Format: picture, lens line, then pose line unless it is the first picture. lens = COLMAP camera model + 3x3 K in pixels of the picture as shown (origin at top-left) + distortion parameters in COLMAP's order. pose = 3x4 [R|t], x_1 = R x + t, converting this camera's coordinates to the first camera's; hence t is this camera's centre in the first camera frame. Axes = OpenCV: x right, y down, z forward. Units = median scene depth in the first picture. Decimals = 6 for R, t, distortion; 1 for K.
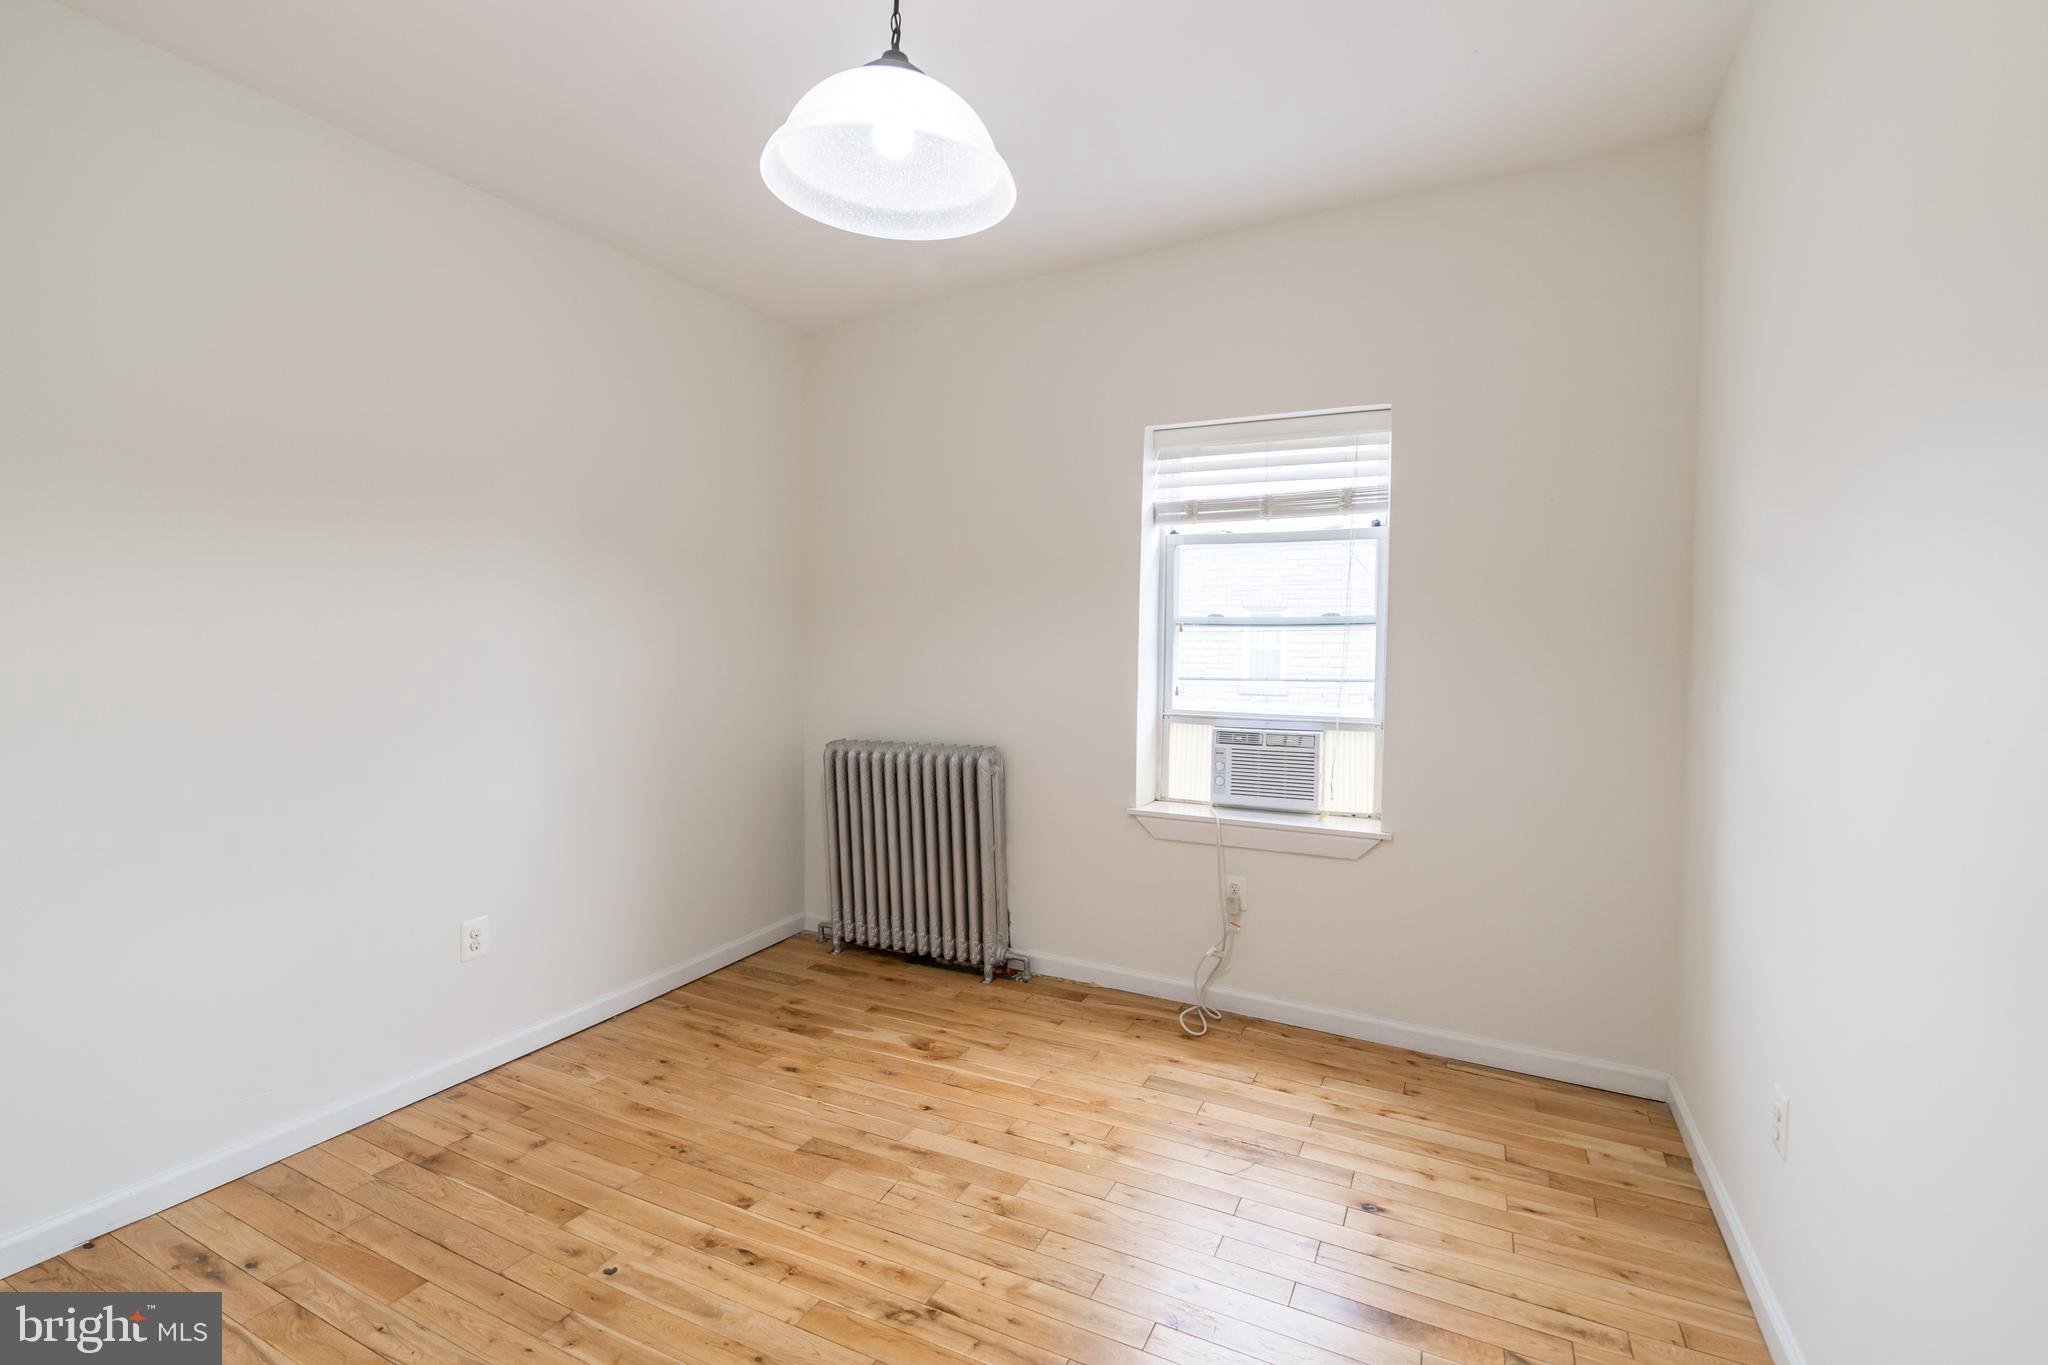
lens RADIAL K [[929.6, 0, 1045.9], [0, 929.6, 670.5], [0, 0, 1]] dist [-0.014830, 0.000246]
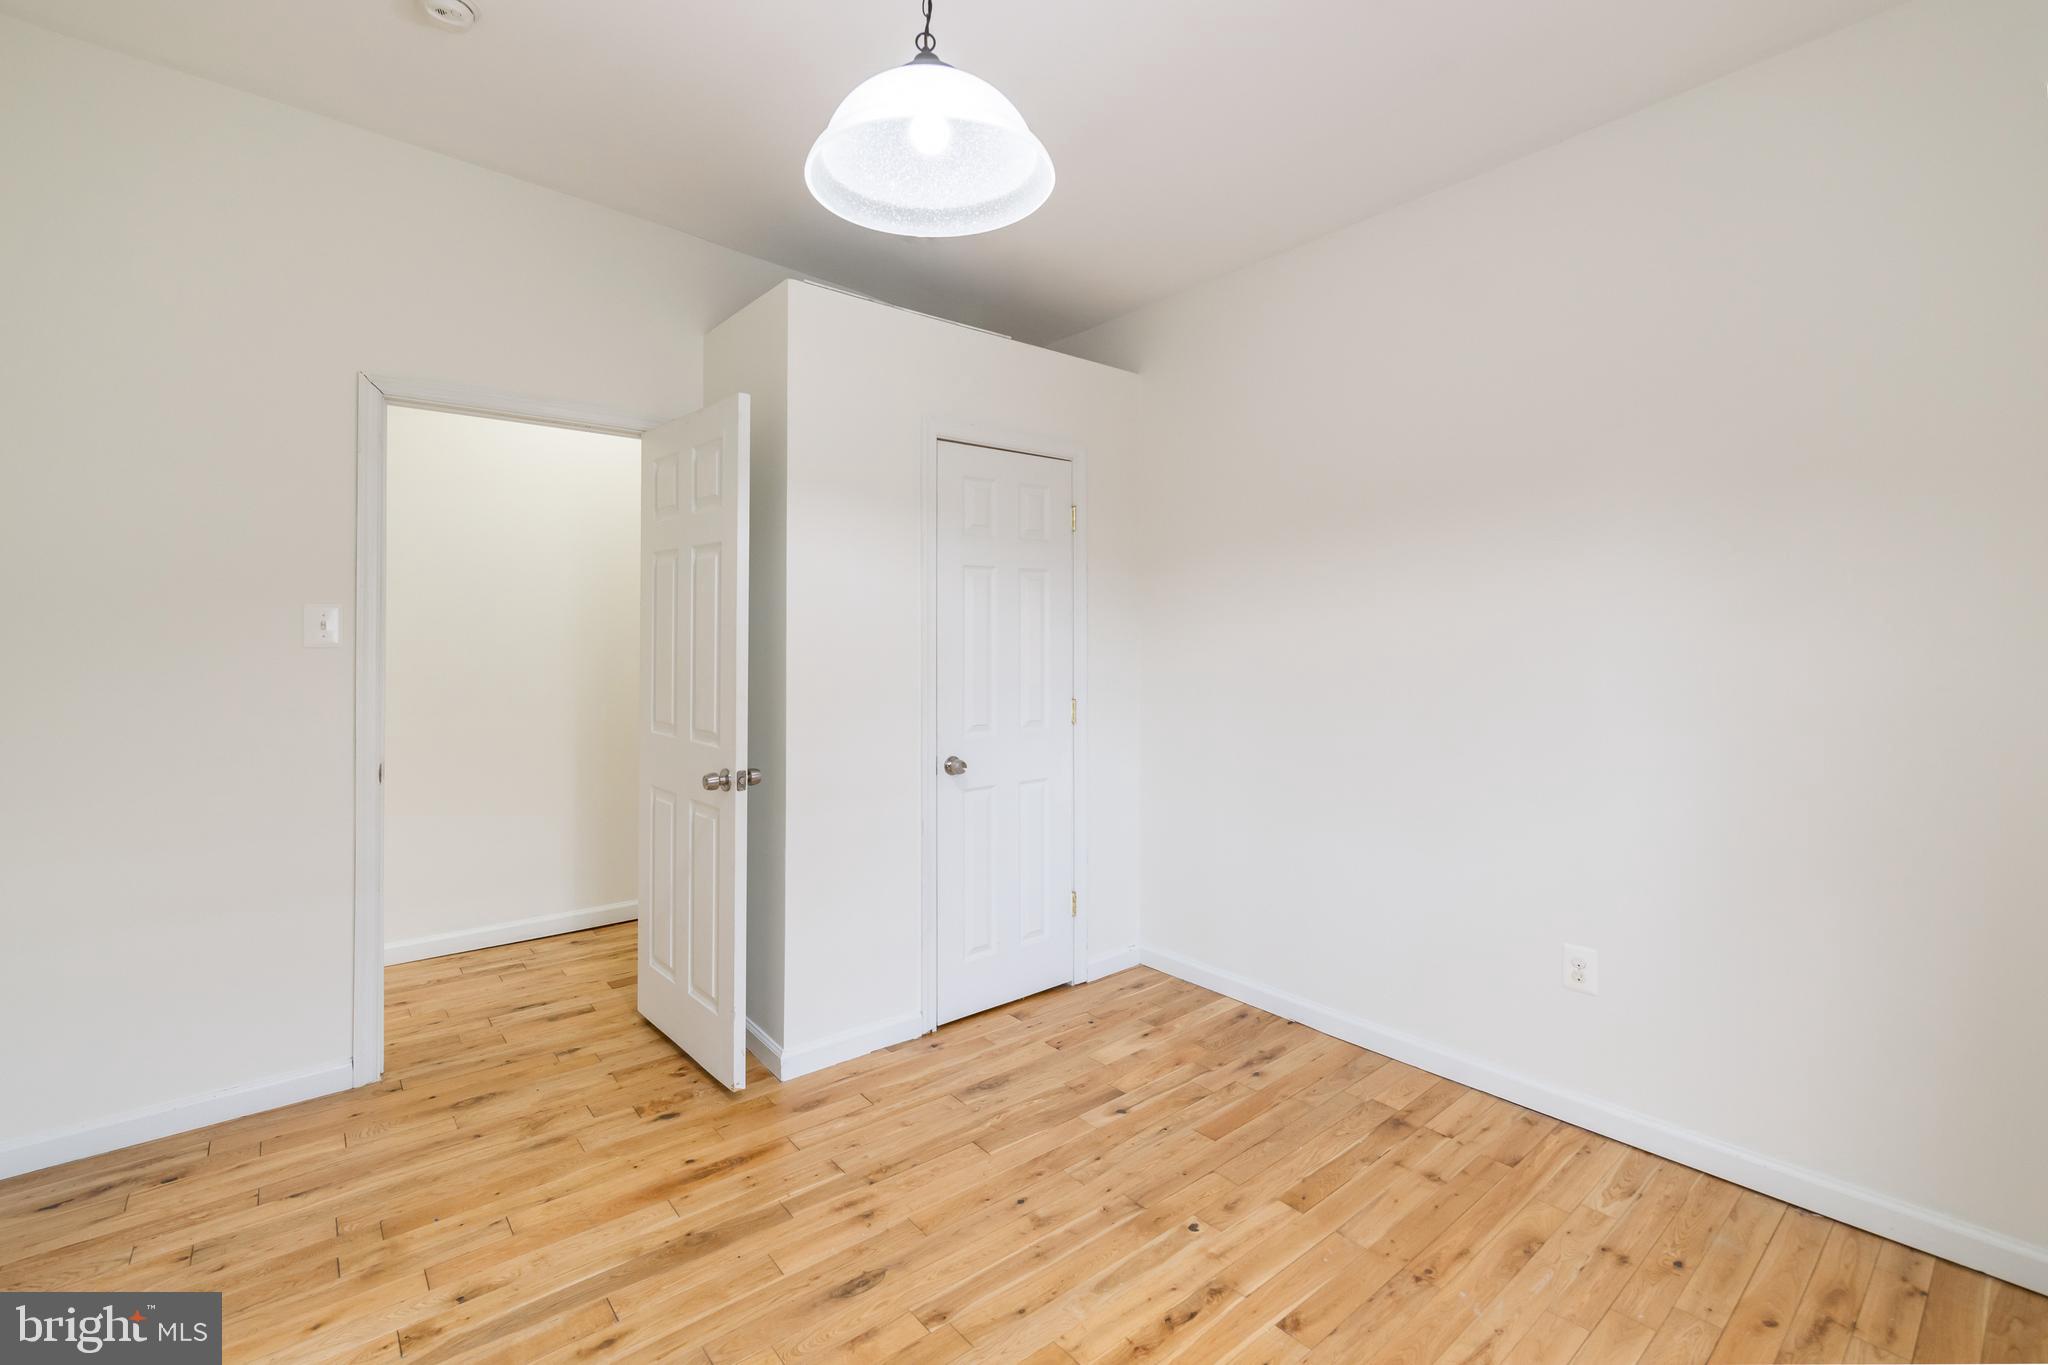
lens RADIAL K [[929.6, 0, 1059.6], [0, 929.6, 628.8], [0, 0, 1]] dist [-0.014830, 0.000246]
pose [[-0.400595, -0.012093, -0.916175, 0.459131], [-0.040063, 0.999188, 0.004329, -0.022120], [0.915379, 0.038439, -0.400754, 1.030400]]
